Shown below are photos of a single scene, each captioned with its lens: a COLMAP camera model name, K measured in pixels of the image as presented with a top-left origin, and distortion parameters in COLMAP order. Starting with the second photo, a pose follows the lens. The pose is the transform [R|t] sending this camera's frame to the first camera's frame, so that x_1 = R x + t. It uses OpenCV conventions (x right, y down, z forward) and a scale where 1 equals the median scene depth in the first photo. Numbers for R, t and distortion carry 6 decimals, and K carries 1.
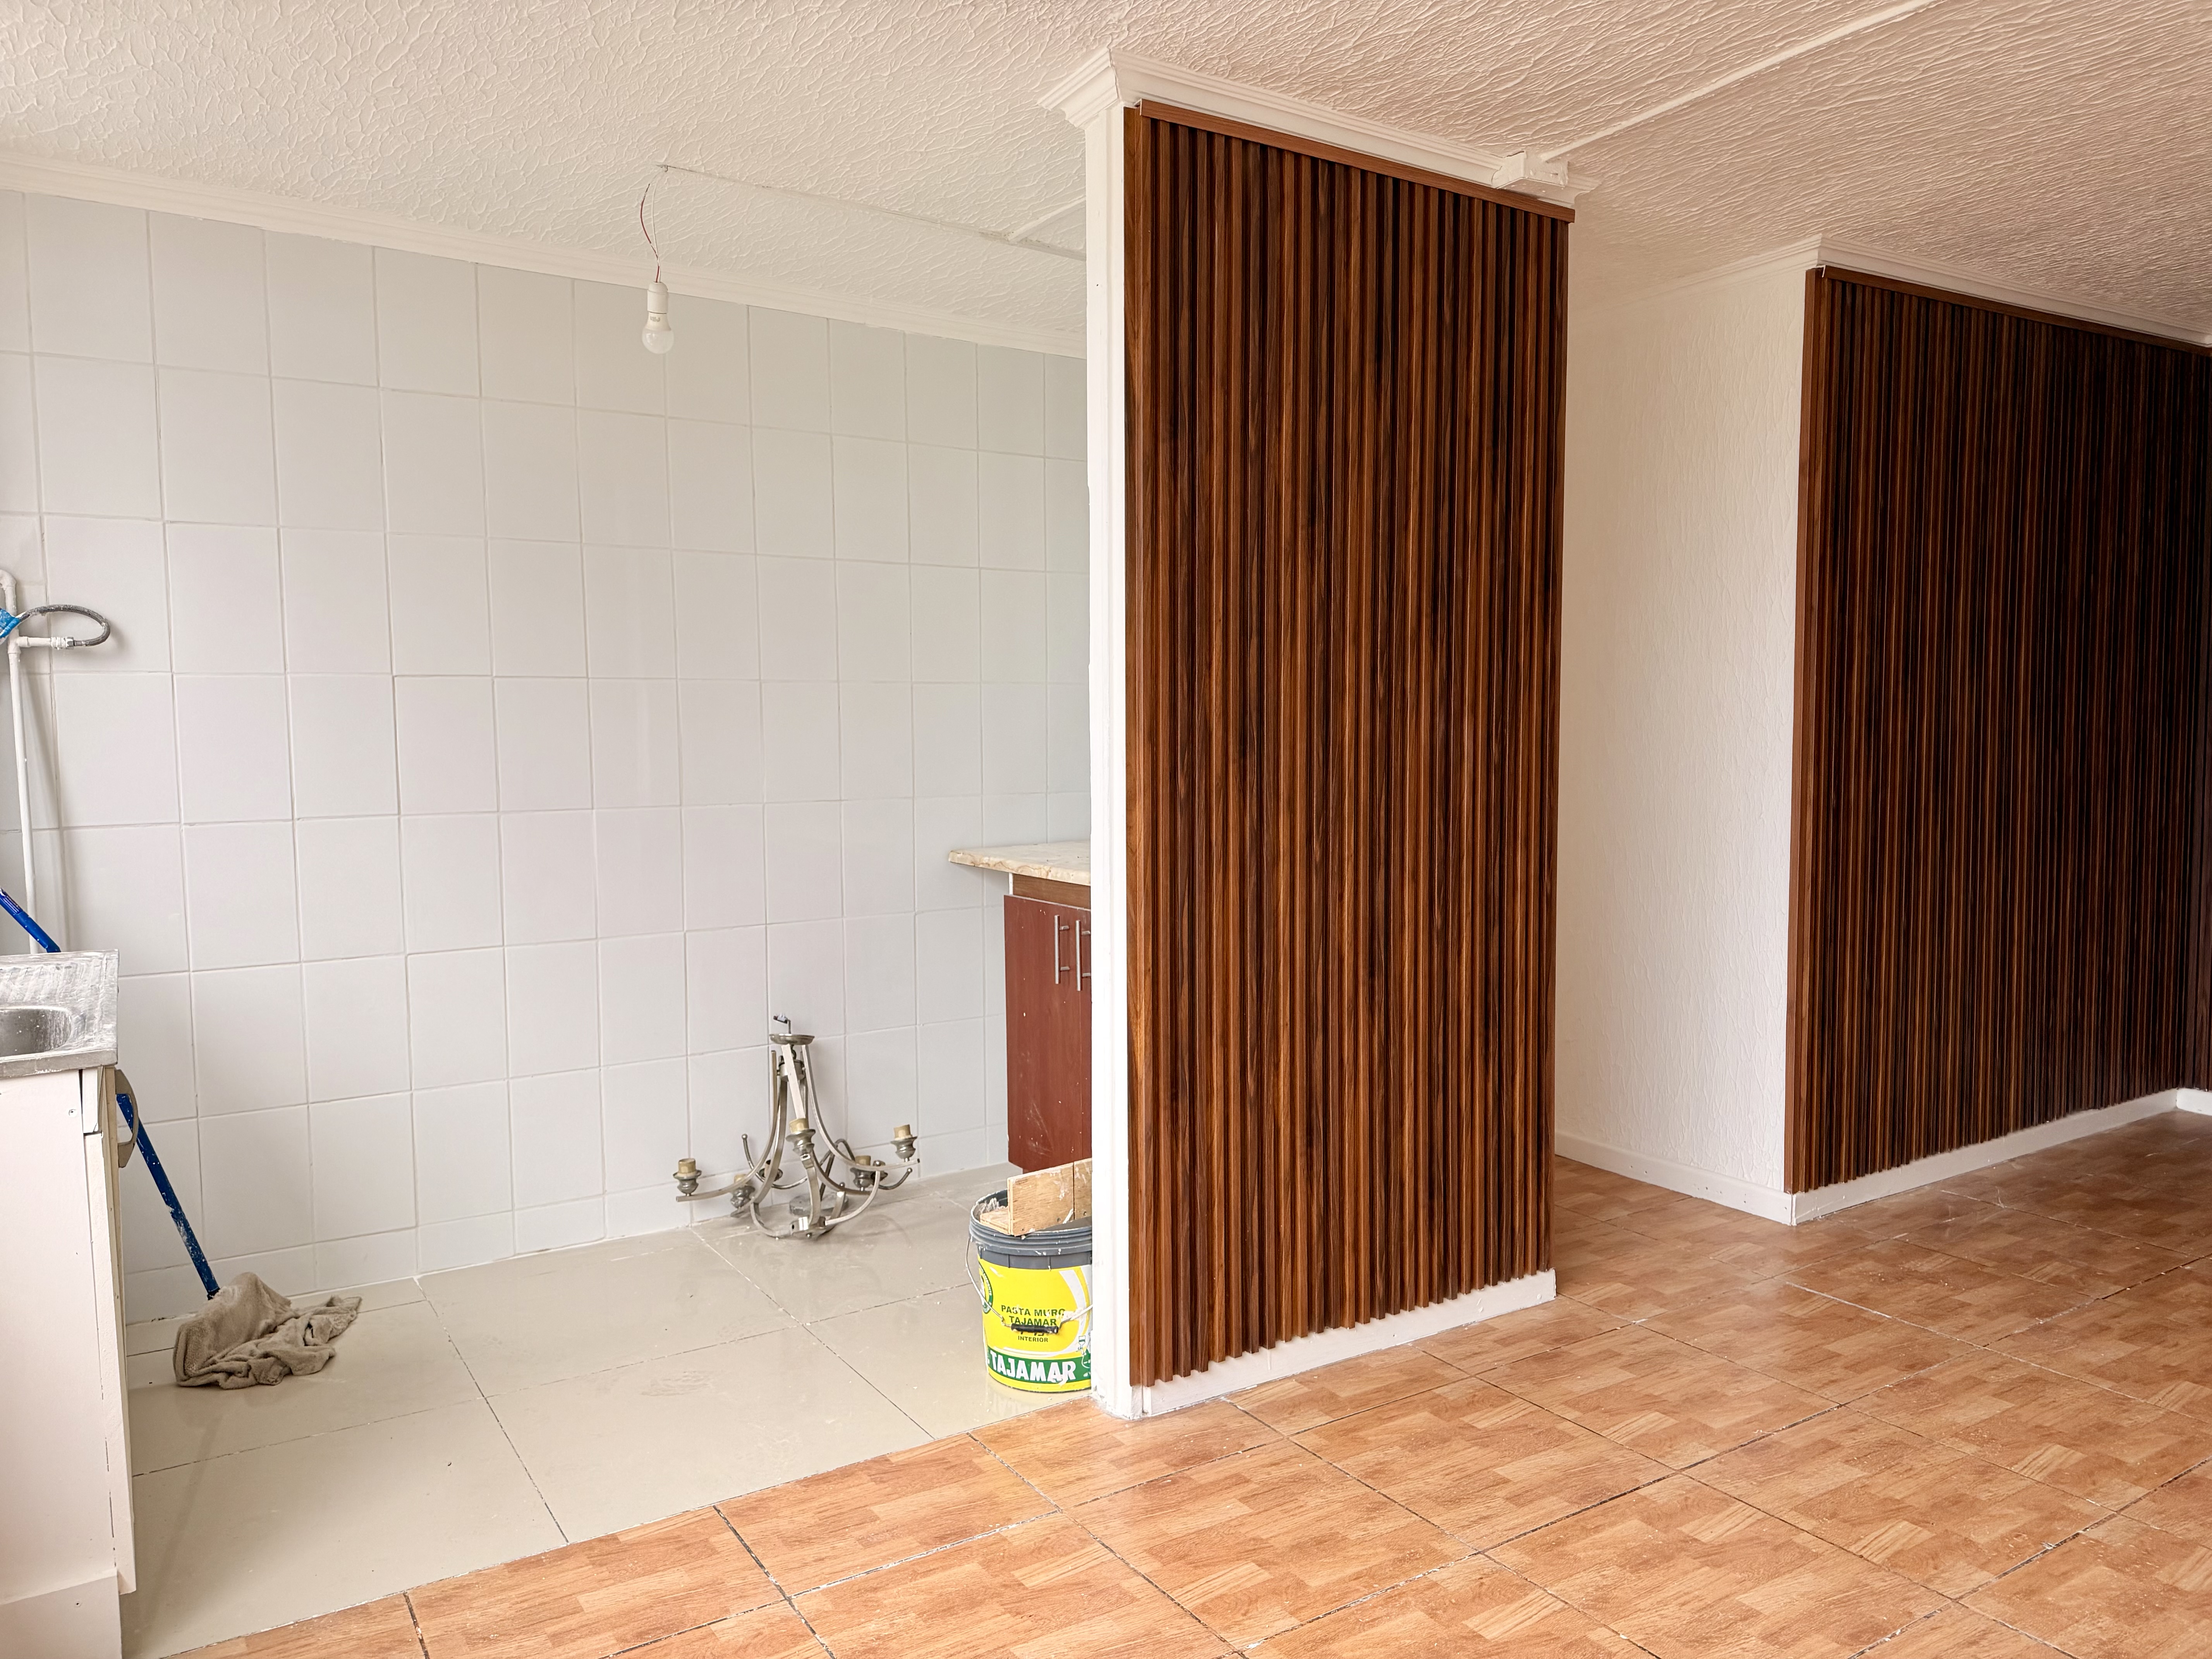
lens RADIAL K [[1570.6, 0, 1114.3], [0, 1570.6, 830.8], [0, 0, 1]] dist [0.048330, -0.039355]
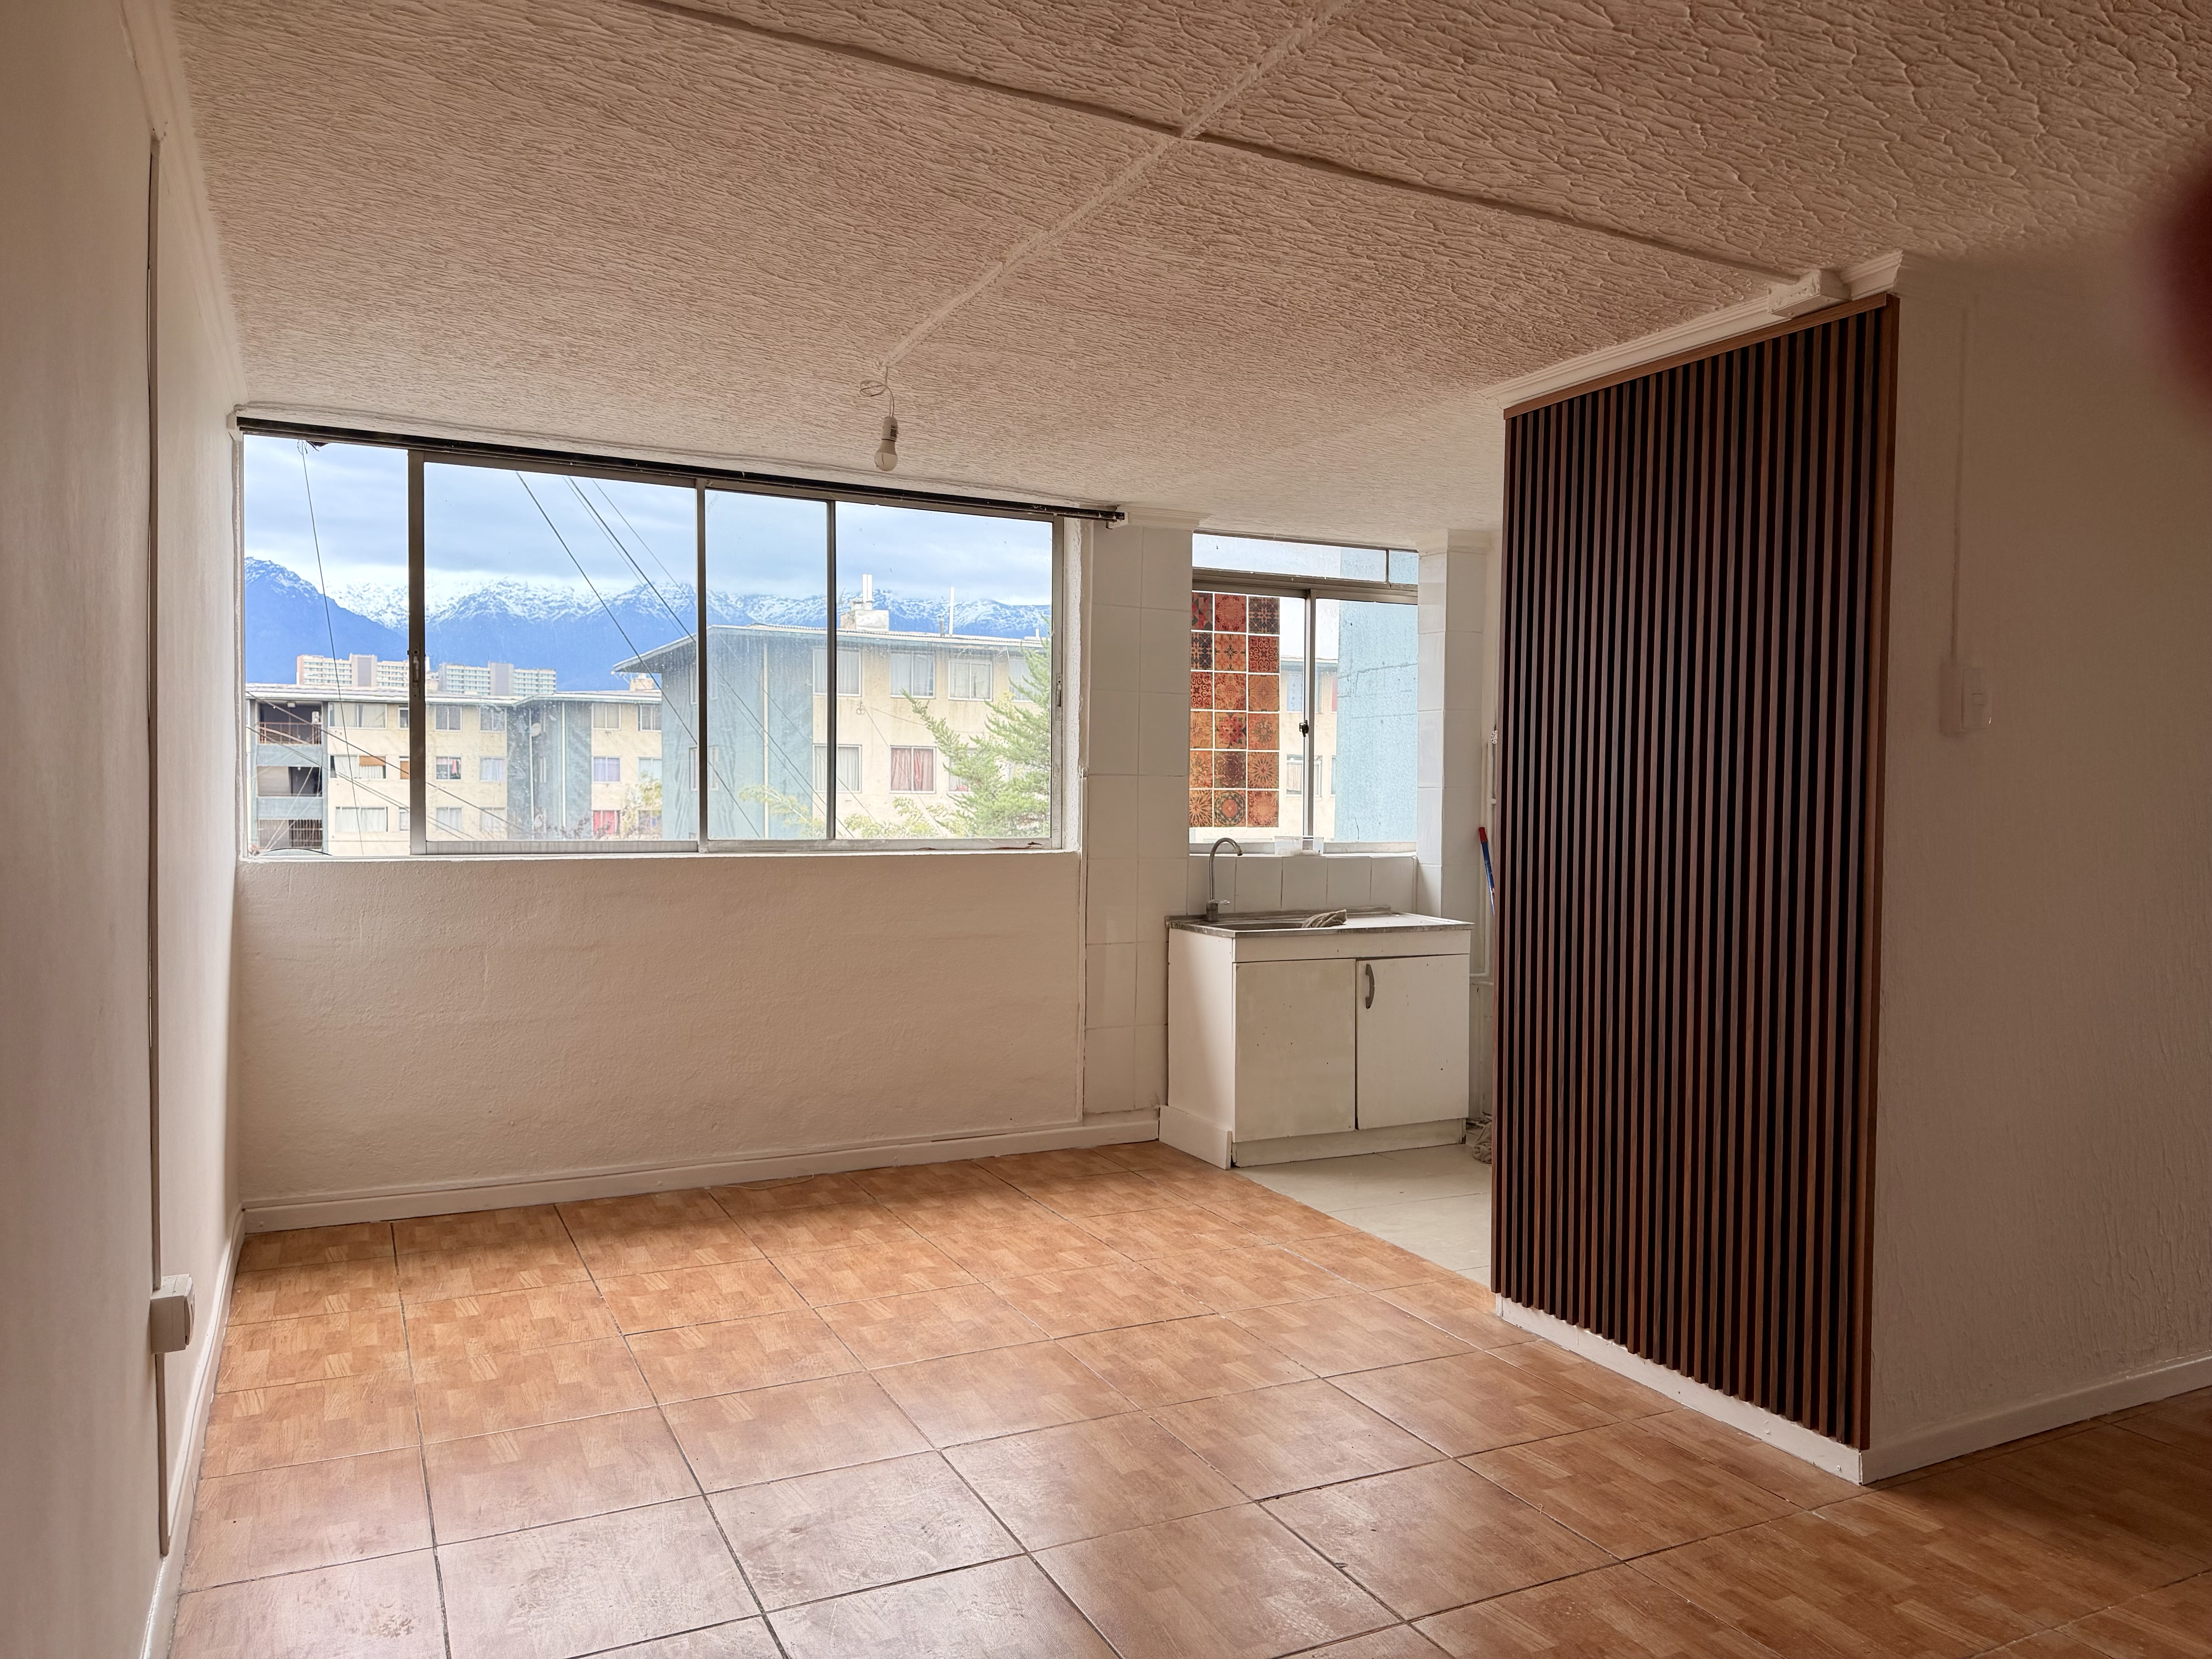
lens RADIAL K [[1527.0, 0, 1117.7], [0, 1527.0, 835.0], [0, 0, 1]] dist [0.161382, -0.285968]
pose [[-0.109724, 0.033937, -0.993383, 1.238682], [-0.076711, 0.996147, 0.042505, -0.081264], [0.990998, 0.080867, -0.106698, 0.667901]]
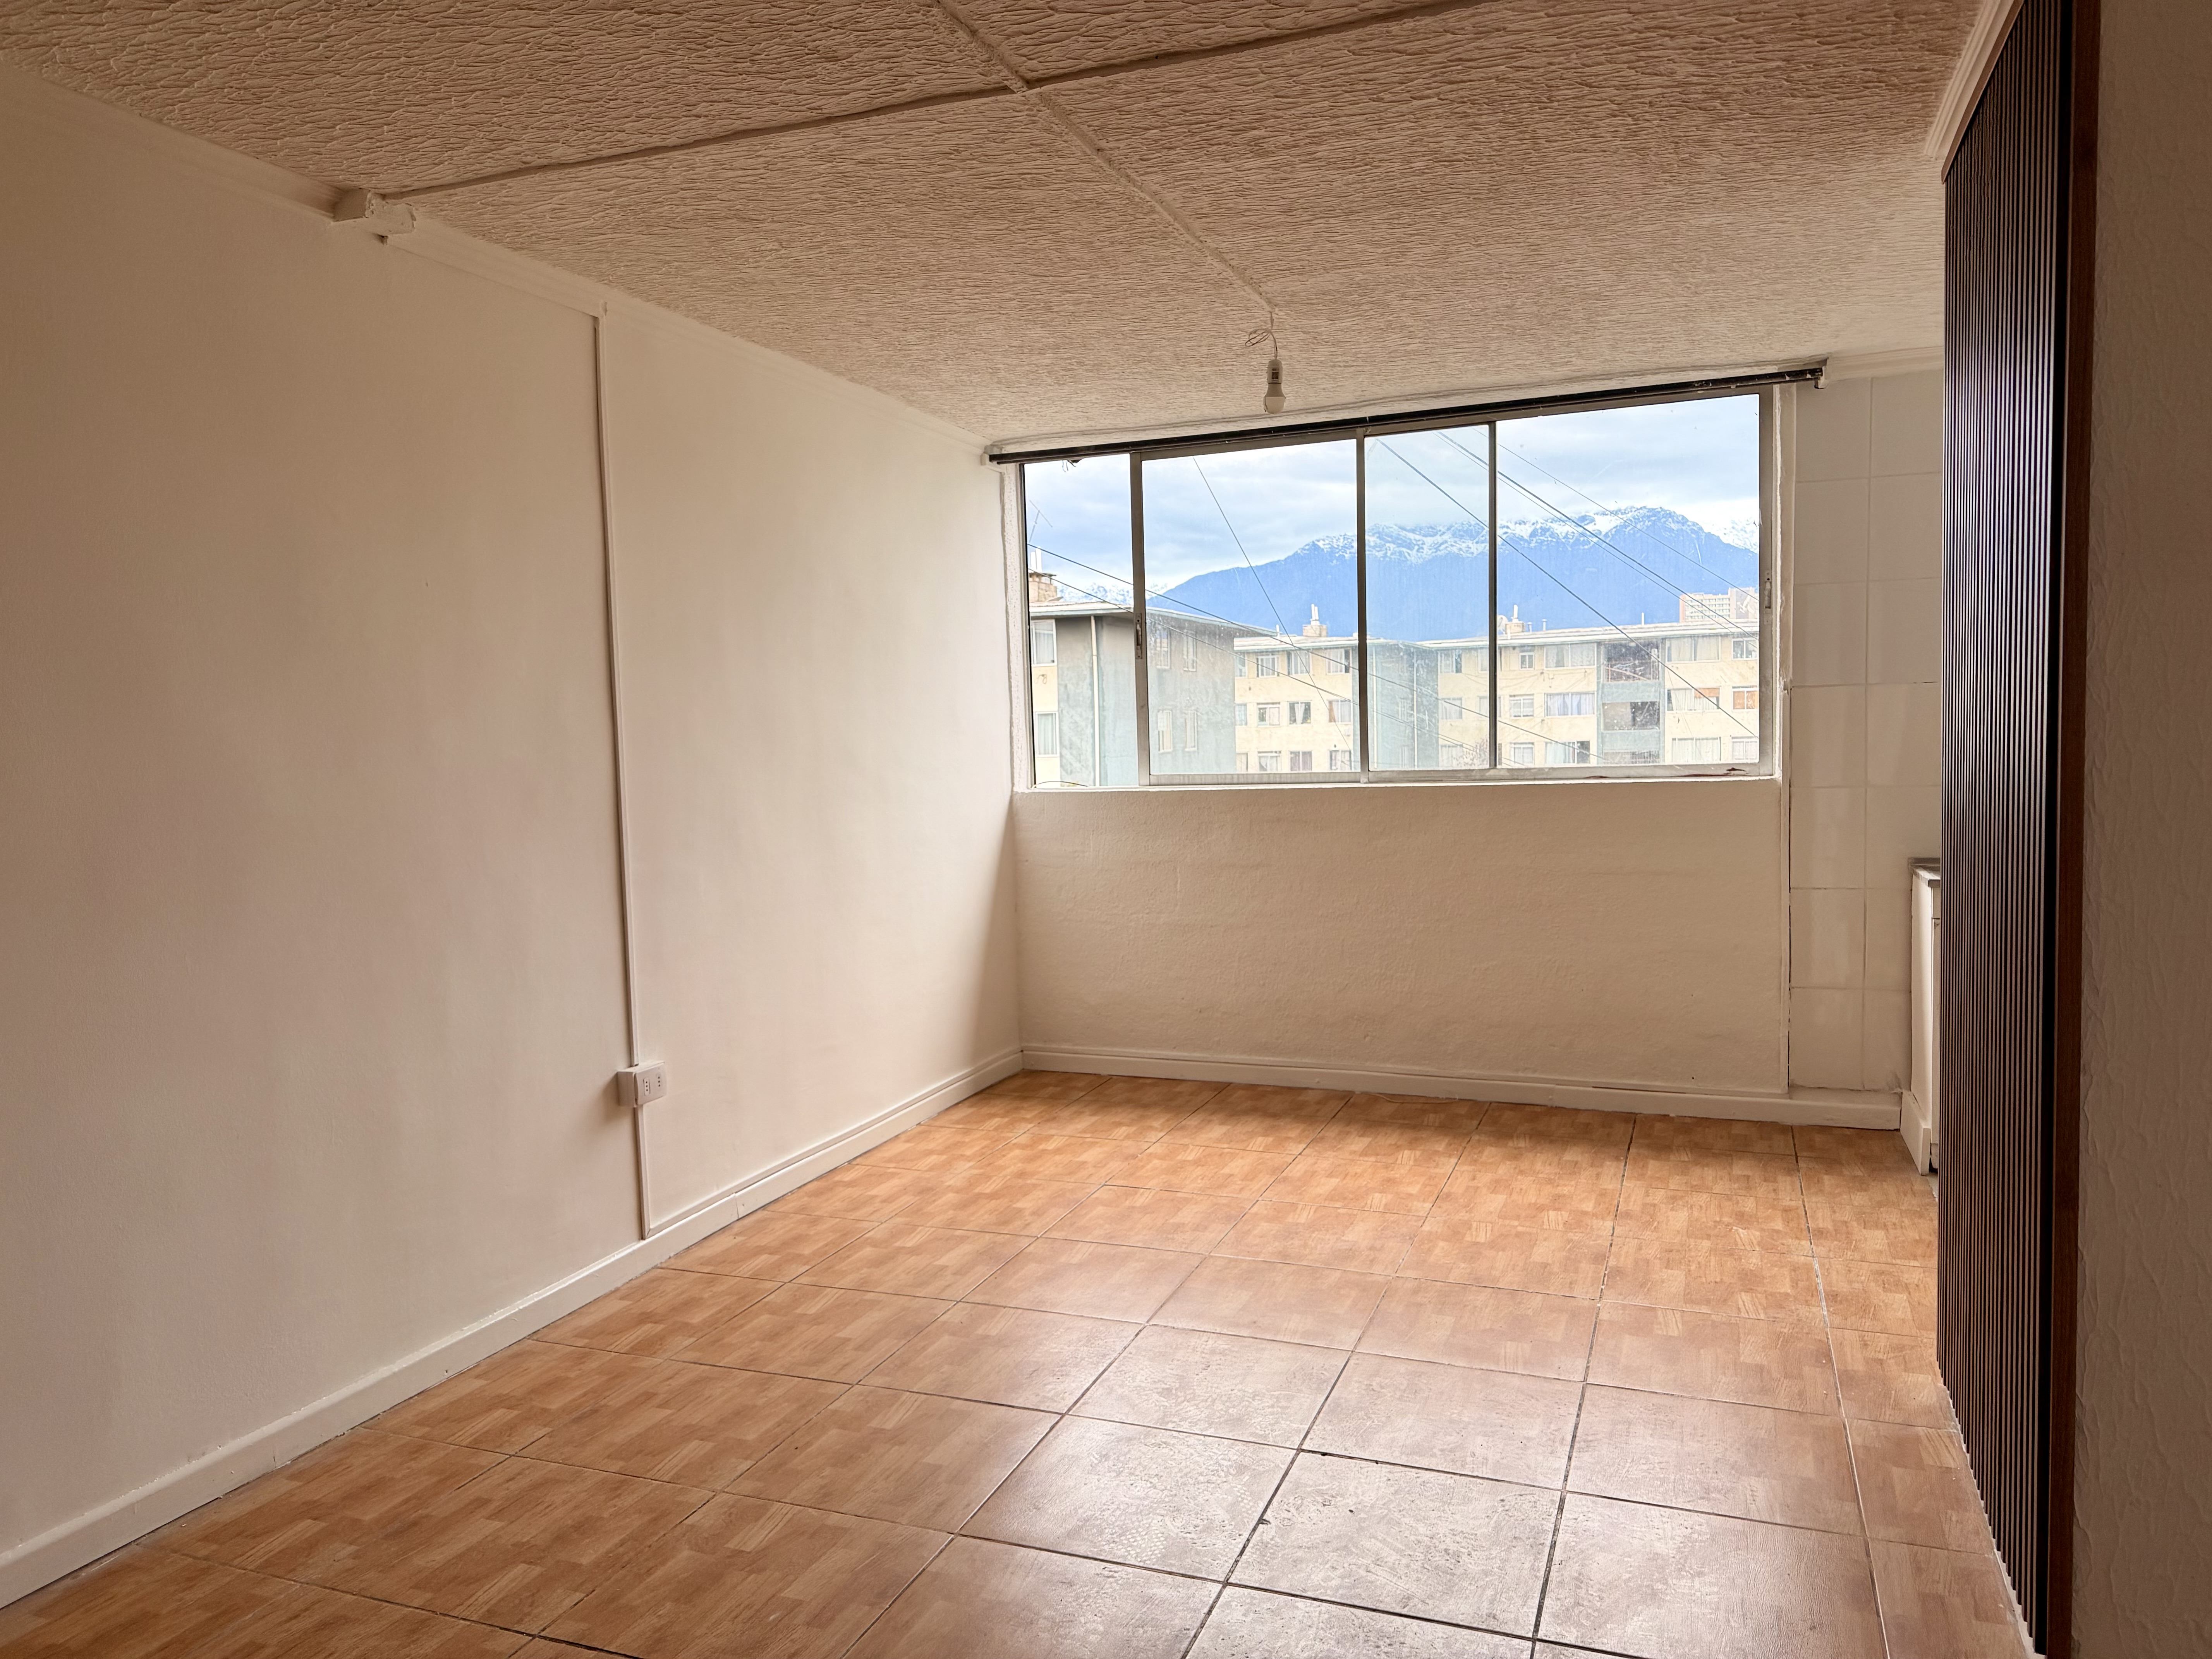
lens RADIAL K [[1540.1, 0, 1127.1], [0, 1540.1, 834.4], [0, 0, 1]] dist [0.184832, -0.343452]
pose [[-0.807026, 0.068099, -0.586575, 0.925430], [-0.006638, 0.992219, 0.124326, -0.116189], [0.590478, 0.104228, -0.800295, 1.285937]]
